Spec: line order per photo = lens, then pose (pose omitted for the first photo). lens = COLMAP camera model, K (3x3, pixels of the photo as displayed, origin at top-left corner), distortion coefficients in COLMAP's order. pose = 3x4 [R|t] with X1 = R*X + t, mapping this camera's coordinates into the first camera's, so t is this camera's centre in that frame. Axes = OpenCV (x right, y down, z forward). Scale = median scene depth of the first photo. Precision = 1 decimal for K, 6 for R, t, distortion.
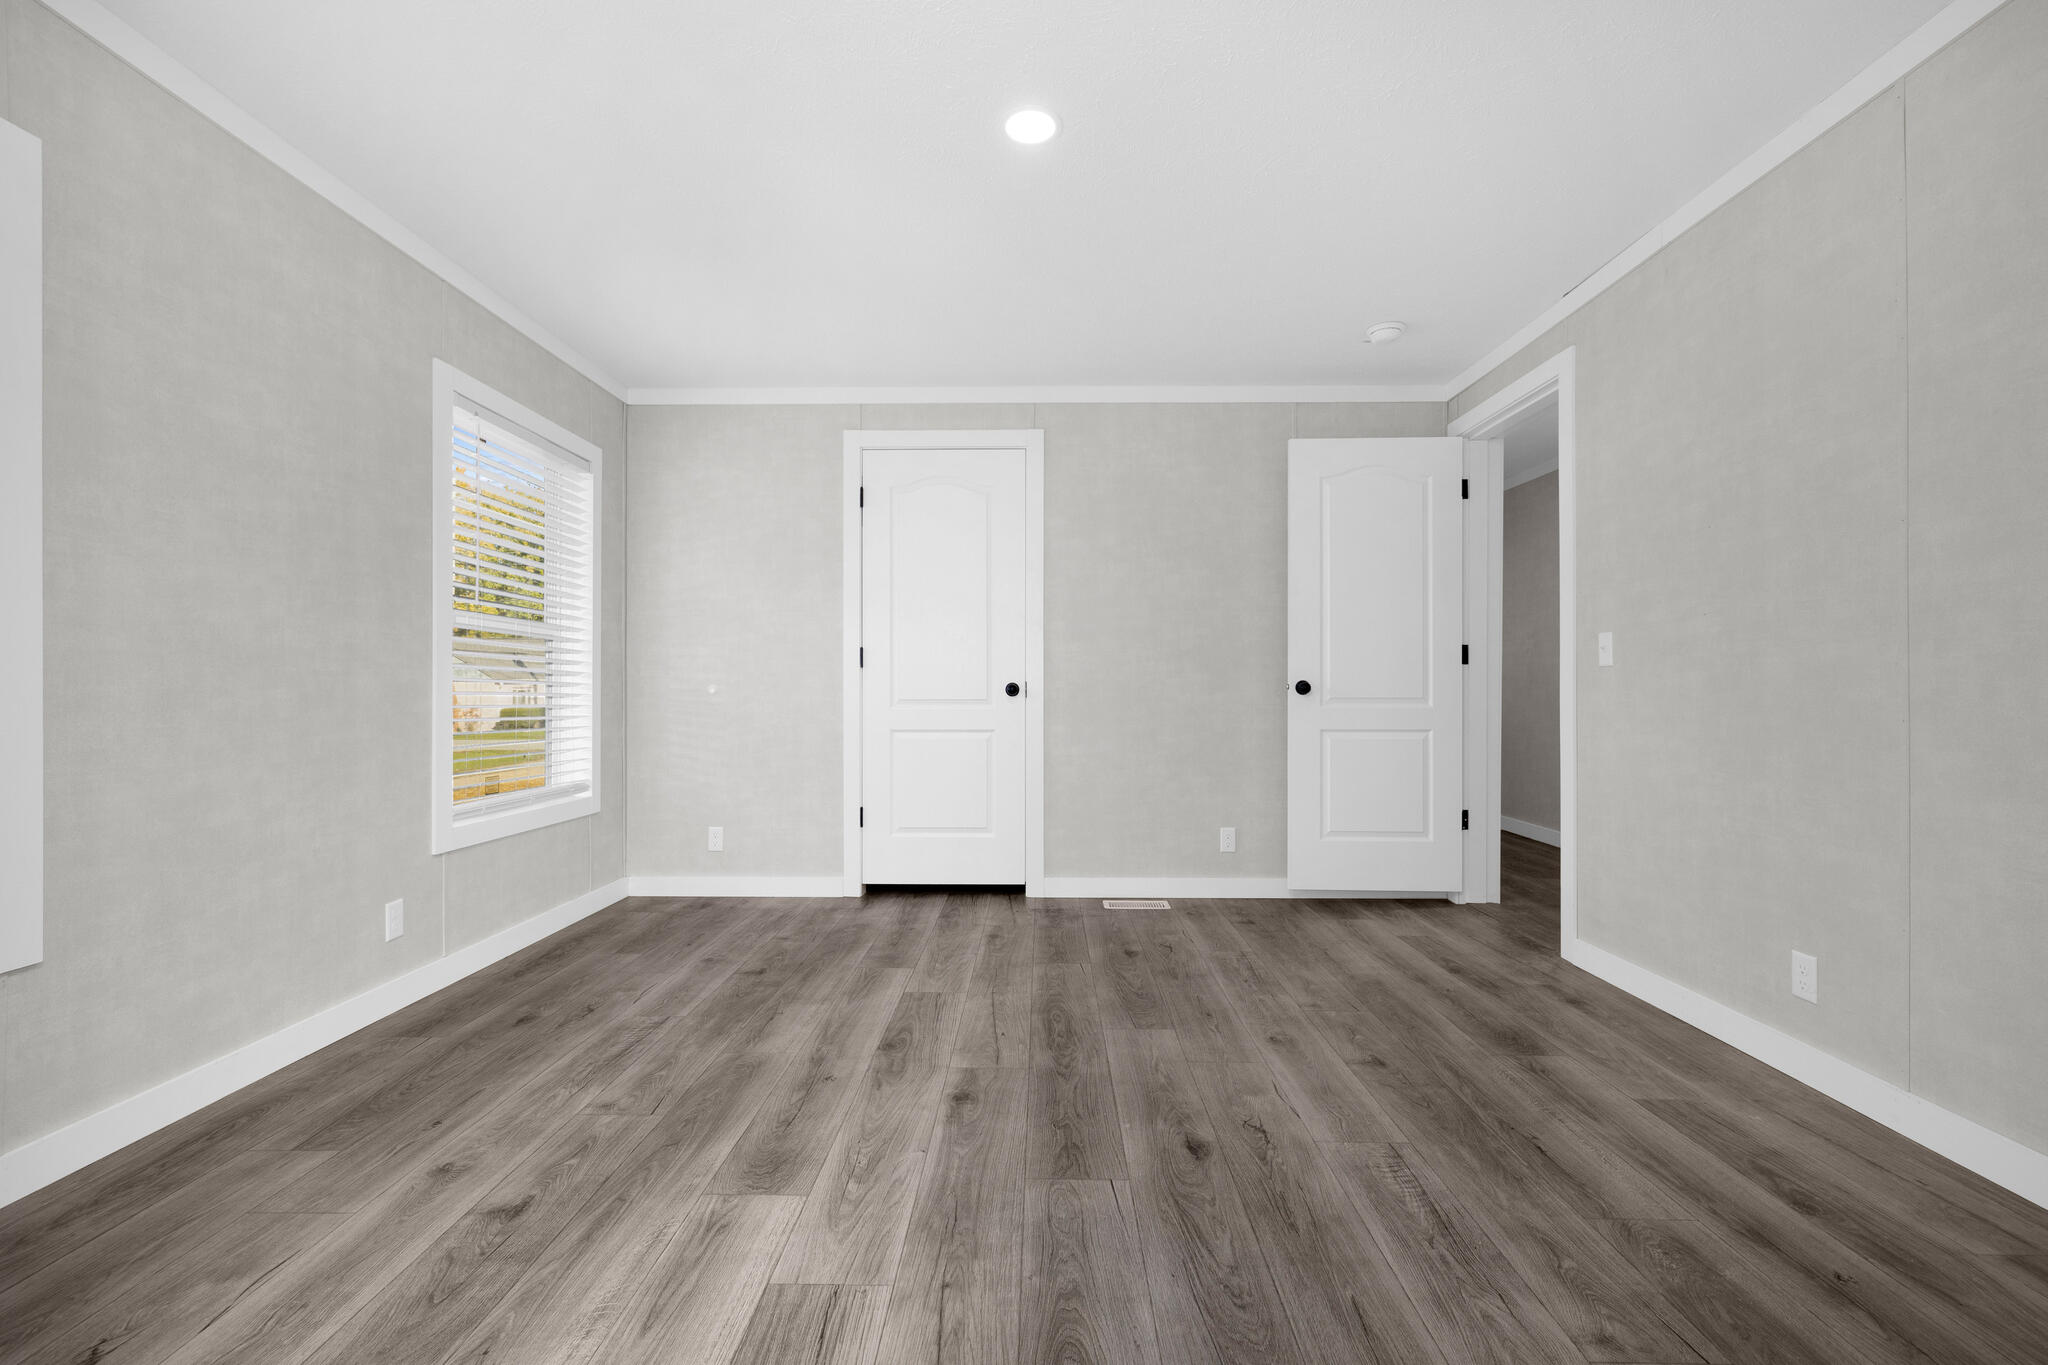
lens RADIAL K [[865.5, 0, 1028.9], [0, 865.5, 681.1], [0, 0, 1]] dist [0.001078, -0.000657]
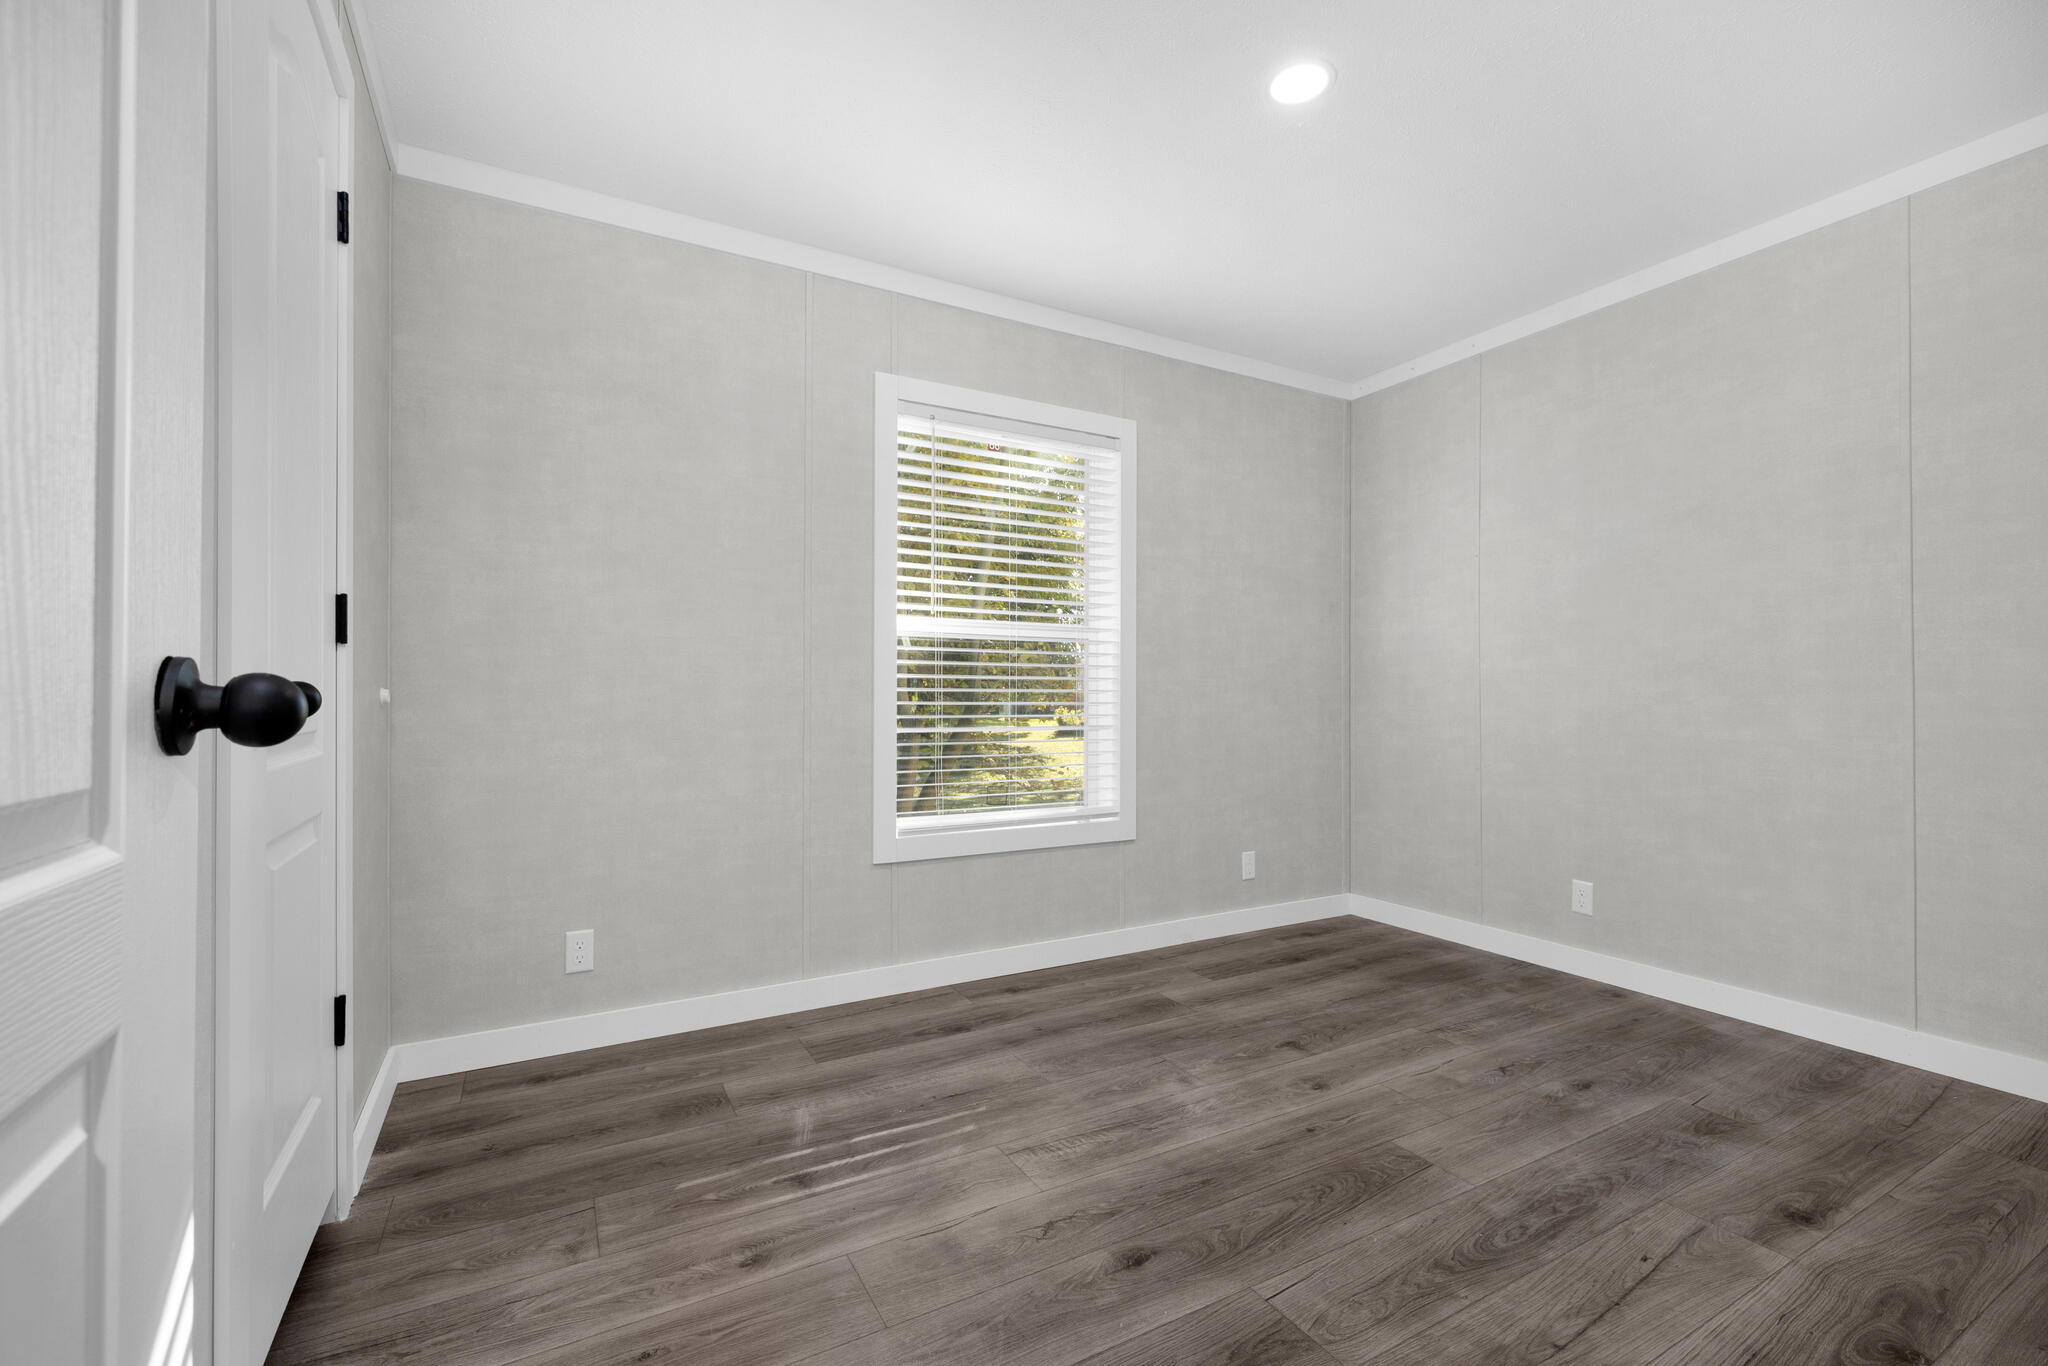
lens RADIAL K [[882.4, 0, 1032.9], [0, 882.4, 688.9], [0, 0, 1]] dist [0.000427, -0.000033]
pose [[-0.509528, -0.001508, 0.860453, -0.419003], [-0.017717, 0.999805, -0.008739, 0.015481], [-0.860271, -0.019697, -0.509456, 2.045256]]
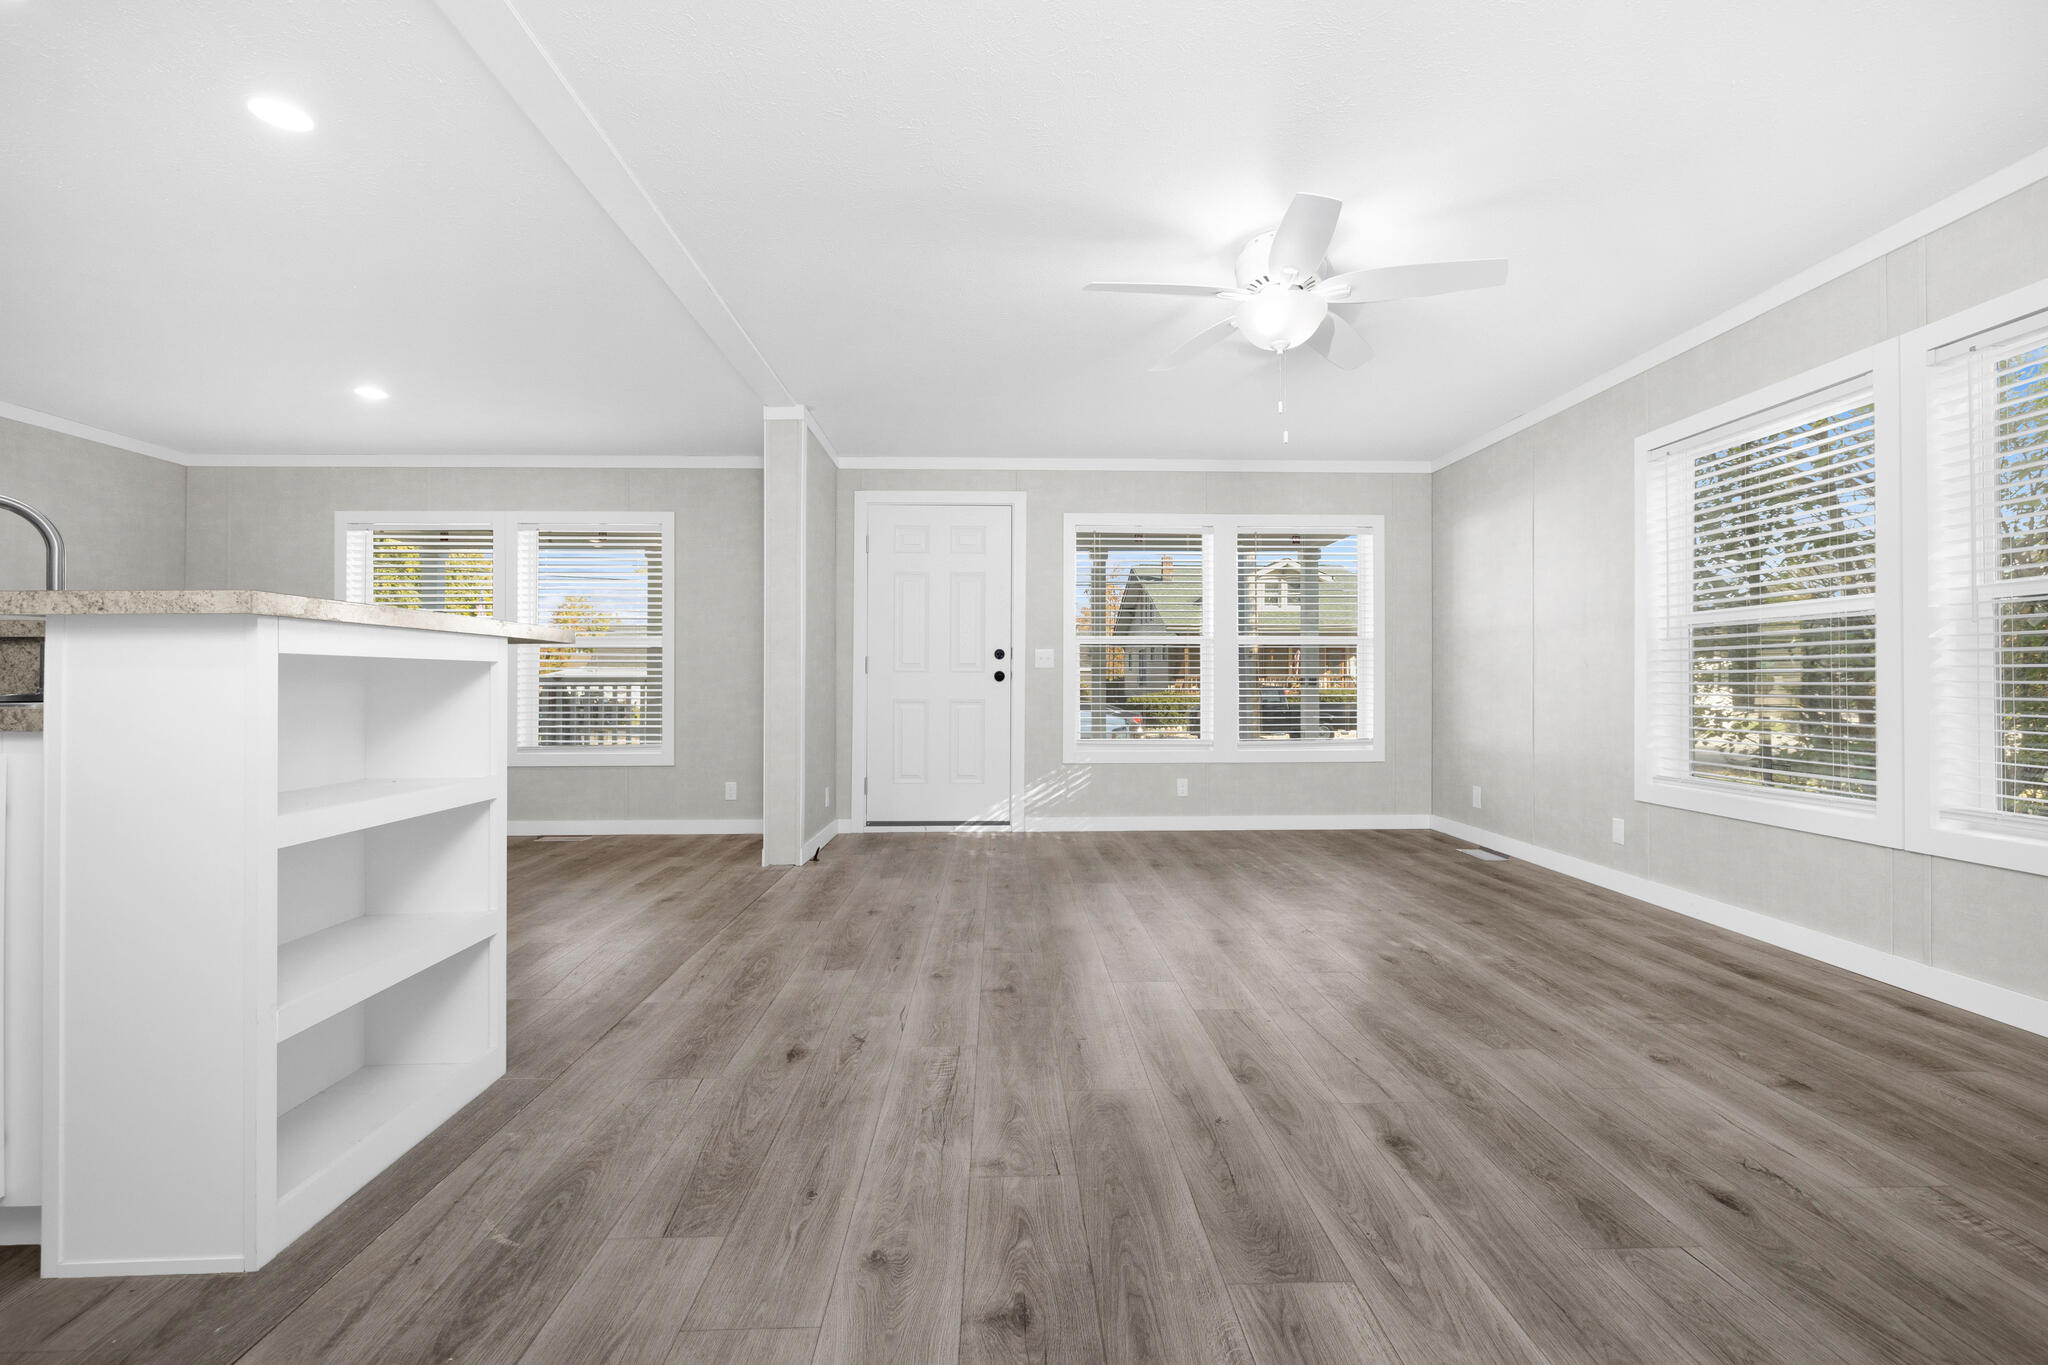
lens RADIAL K [[865.5, 0, 1028.9], [0, 865.5, 681.1], [0, 0, 1]] dist [0.001078, -0.000657]
pose [[0.998761, -0.000562, 0.049760, -0.491686], [-0.000123, 0.999905, 0.013756, 0.007954], [-0.049763, -0.013745, 0.998666, 0.160867]]
